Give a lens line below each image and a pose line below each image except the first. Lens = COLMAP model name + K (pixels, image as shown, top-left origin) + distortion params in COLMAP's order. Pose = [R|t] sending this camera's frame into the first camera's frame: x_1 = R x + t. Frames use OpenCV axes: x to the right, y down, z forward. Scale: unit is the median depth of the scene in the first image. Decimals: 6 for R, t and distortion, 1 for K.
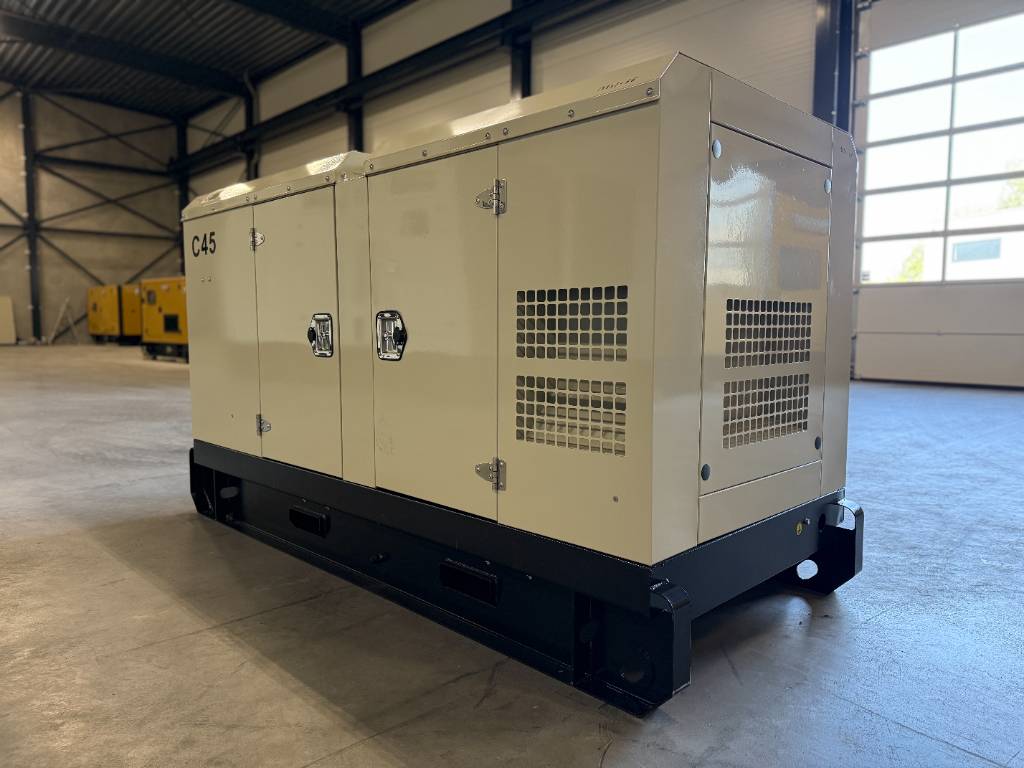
lens RADIAL K [[725.3, 0, 507.4], [0, 725.3, 383.8], [0, 0, 1]] dist [0.012123, -0.013508]
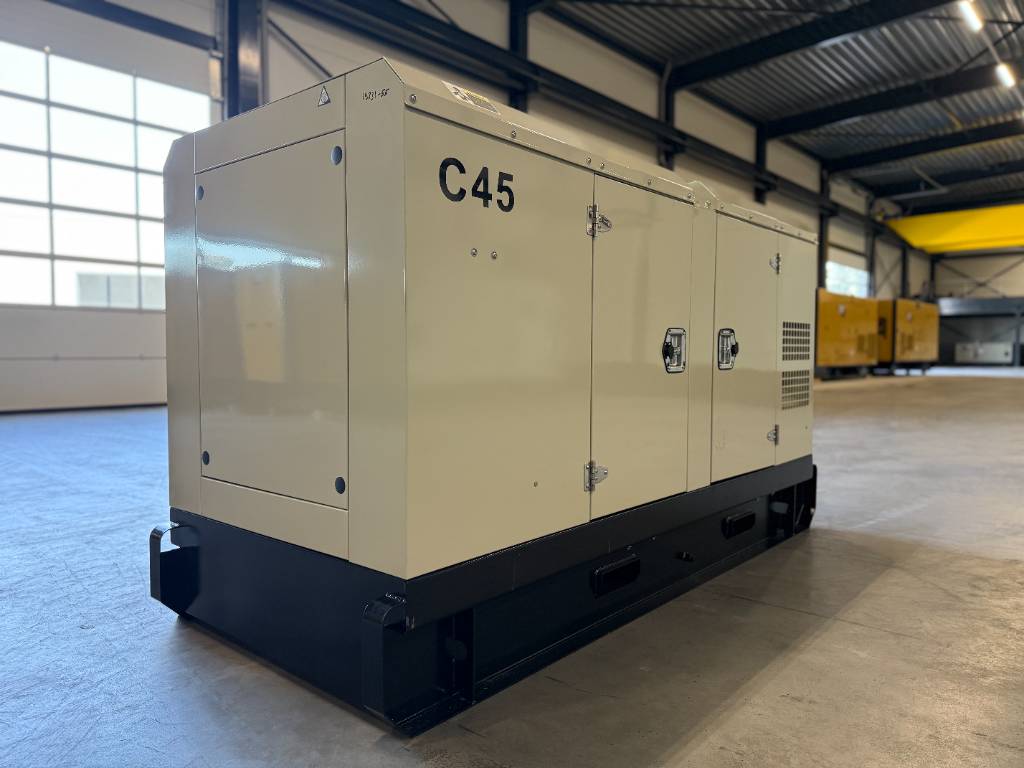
lens RADIAL K [[725.3, 0, 519.7], [0, 725.3, 361.8], [0, 0, 1]] dist [0.012123, -0.013508]
pose [[-0.099074, -0.016294, 0.994947, -1.232050], [0.082148, 0.996319, 0.024496, -0.094976], [-0.991684, 0.084159, -0.097370, 1.334423]]
